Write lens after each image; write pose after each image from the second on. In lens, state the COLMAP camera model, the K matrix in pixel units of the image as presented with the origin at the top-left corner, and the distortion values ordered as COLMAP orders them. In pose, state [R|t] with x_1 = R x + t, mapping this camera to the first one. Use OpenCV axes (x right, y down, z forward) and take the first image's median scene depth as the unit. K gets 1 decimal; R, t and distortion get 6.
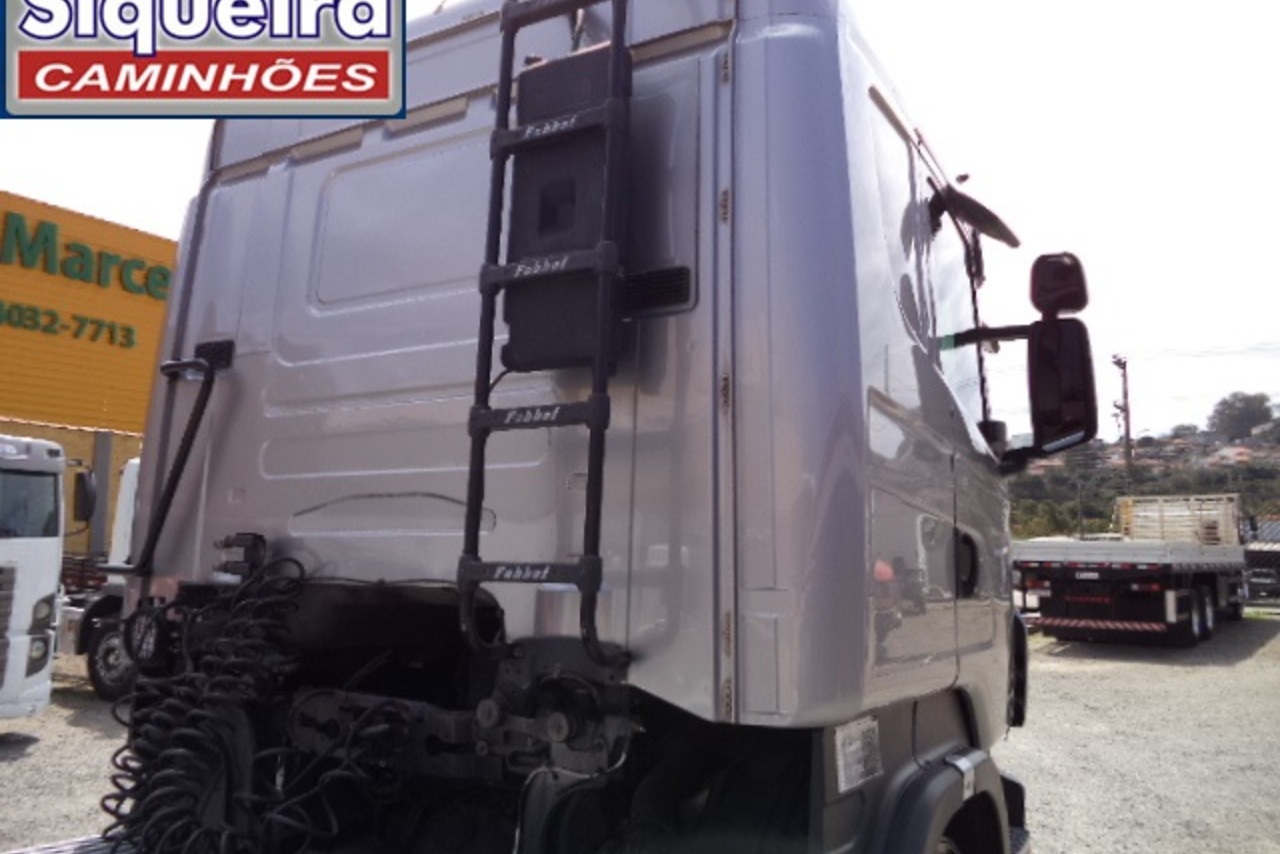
lens RADIAL K [[1037.3, 0, 650.3], [0, 1037.3, 420.9], [0, 0, 1]] dist [-0.012041, -0.006229]
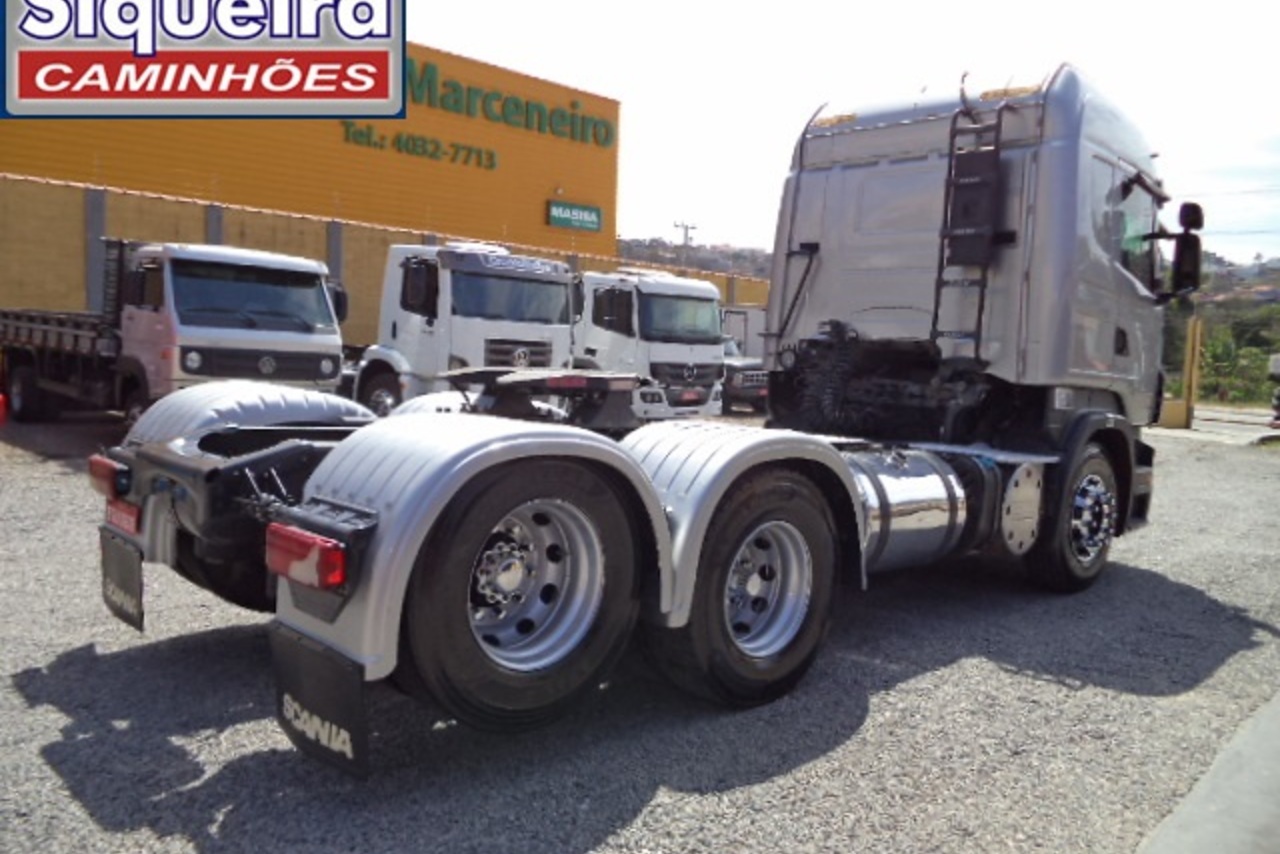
lens RADIAL K [[1037.3, 0, 669.0], [0, 1037.3, 416.4], [0, 0, 1]] dist [-0.012041, -0.006229]
pose [[0.970142, 0.050992, -0.237117, -0.138104], [-0.007233, 0.983297, 0.181864, -0.116237], [0.242430, -0.174719, 0.954307, -1.505396]]
